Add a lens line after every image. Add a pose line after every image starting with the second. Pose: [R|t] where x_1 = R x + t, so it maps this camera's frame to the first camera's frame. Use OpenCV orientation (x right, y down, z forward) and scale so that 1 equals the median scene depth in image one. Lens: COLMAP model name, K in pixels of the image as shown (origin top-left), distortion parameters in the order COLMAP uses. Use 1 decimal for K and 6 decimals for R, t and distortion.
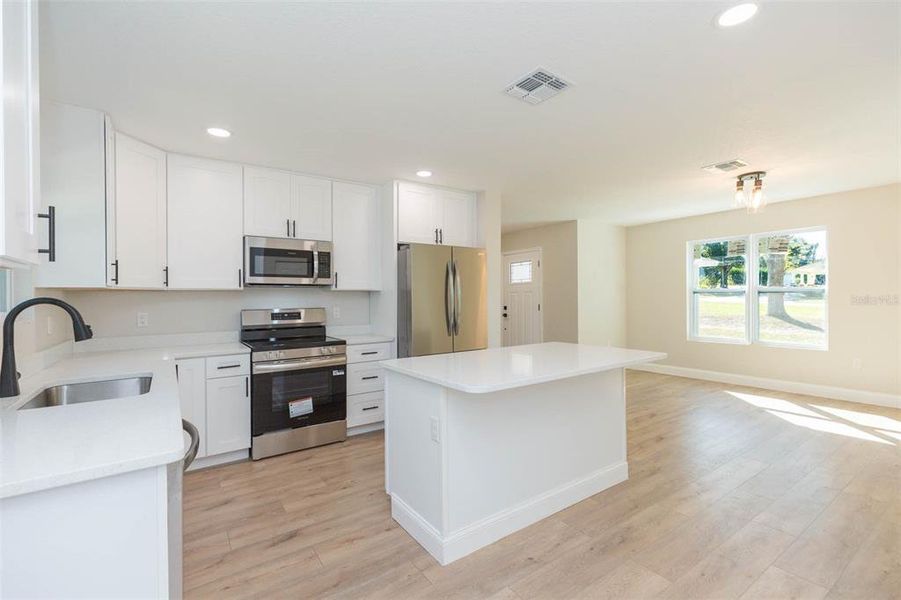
lens RADIAL K [[407.9, 0, 453.4], [0, 407.9, 292.7], [0, 0, 1]] dist [0.001686, 0.000699]
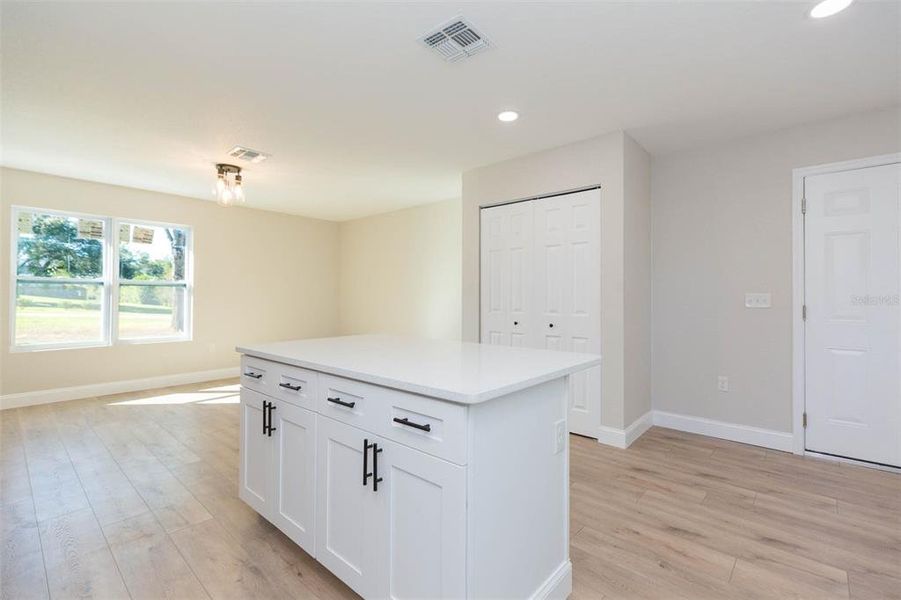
lens RADIAL K [[407.9, 0, 446.9], [0, 407.9, 297.6], [0, 0, 1]] dist [0.001686, 0.000699]
pose [[-0.232674, 0.008038, 0.972521, -0.391303], [-0.010846, 0.999882, -0.010859, 0.041035], [-0.972494, -0.013074, -0.232560, 0.747294]]
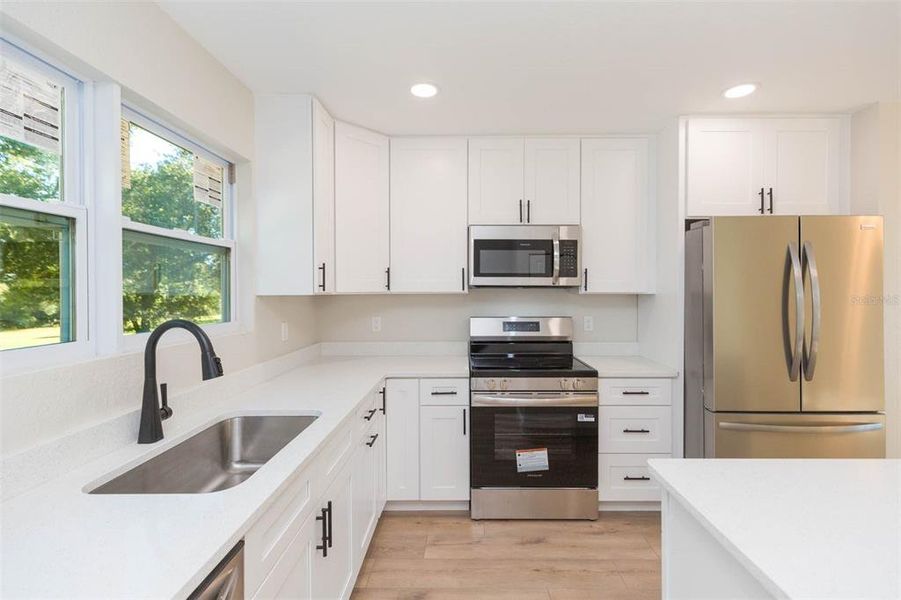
lens RADIAL K [[407.9, 0, 460.5], [0, 407.9, 287.6], [0, 0, 1]] dist [0.001686, 0.000699]
pose [[0.813057, 0.006793, -0.582144, -0.057853], [0.000142, 0.999930, 0.011867, -0.026717], [0.582184, -0.009732, 0.812999, 0.323870]]
